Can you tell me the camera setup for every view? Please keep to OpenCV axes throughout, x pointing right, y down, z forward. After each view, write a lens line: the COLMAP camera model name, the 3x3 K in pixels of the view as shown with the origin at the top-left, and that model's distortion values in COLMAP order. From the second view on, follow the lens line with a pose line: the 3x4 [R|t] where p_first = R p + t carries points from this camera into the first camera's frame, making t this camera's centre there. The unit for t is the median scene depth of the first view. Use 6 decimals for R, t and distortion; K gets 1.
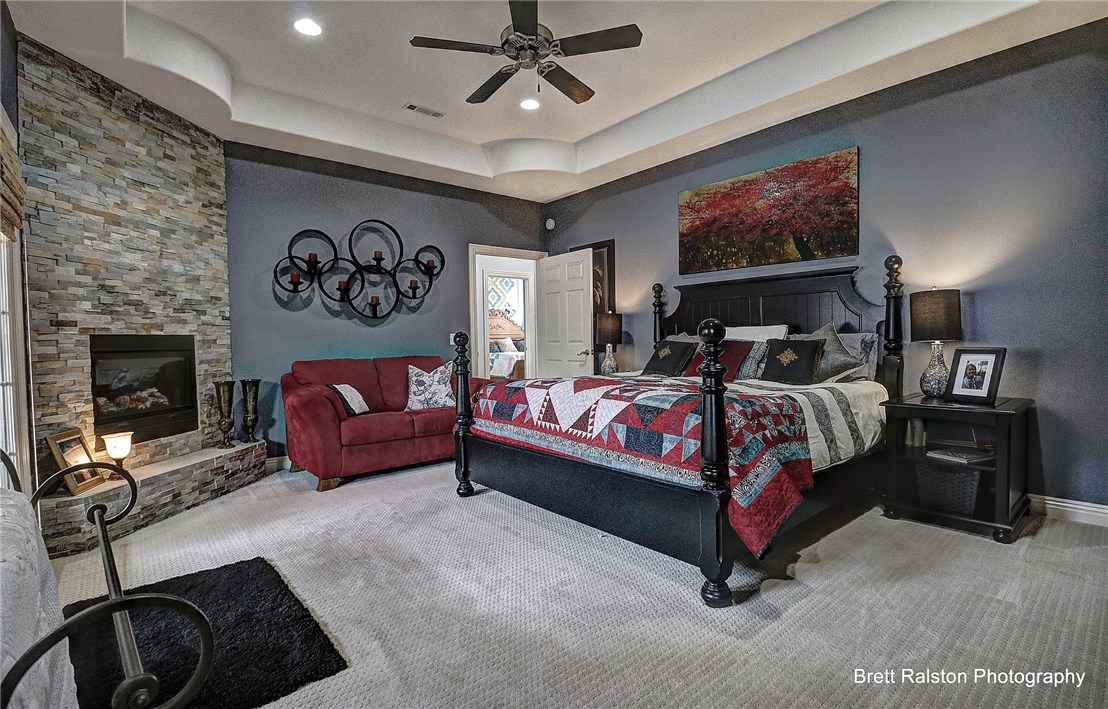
lens RADIAL K [[527.7, 0, 554.0], [0, 527.7, 354.5], [0, 0, 1]] dist [0.000180, -0.000053]
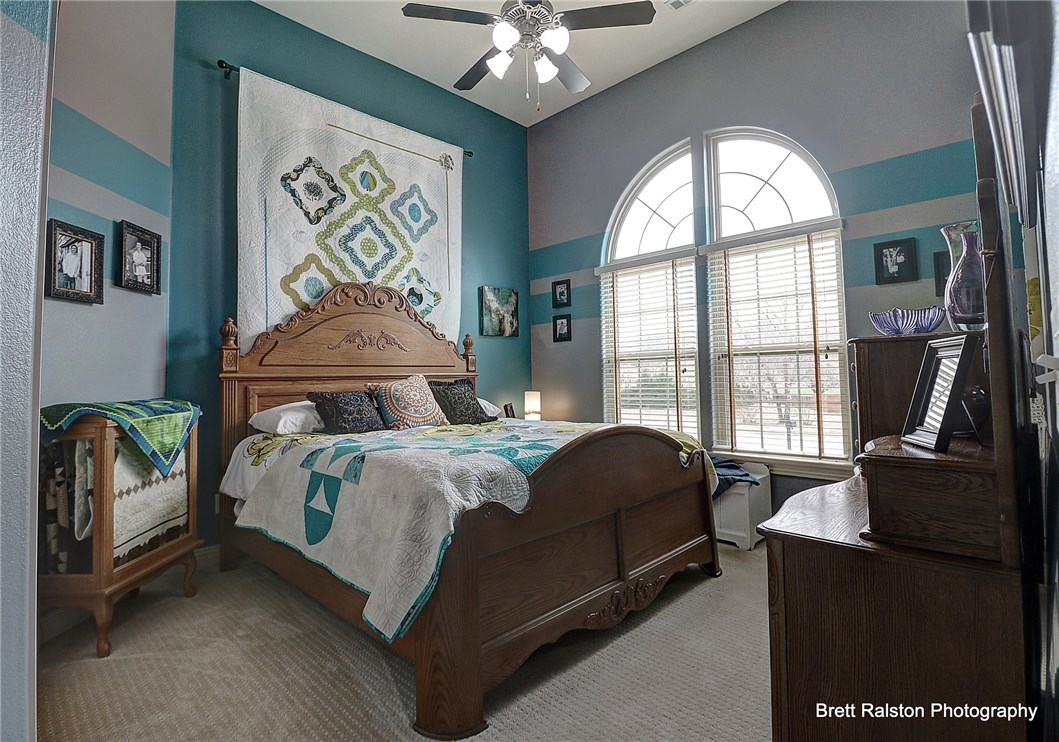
lens RADIAL K [[528.8, 0, 529.5], [0, 528.8, 371.0], [0, 0, 1]] dist [-0.000237, -0.000016]
pose [[0.993567, 0.009119, 0.112877, -0.065974], [-0.004370, 0.999098, -0.042247, -0.025456], [-0.113161, 0.041482, 0.992710, 0.807581]]
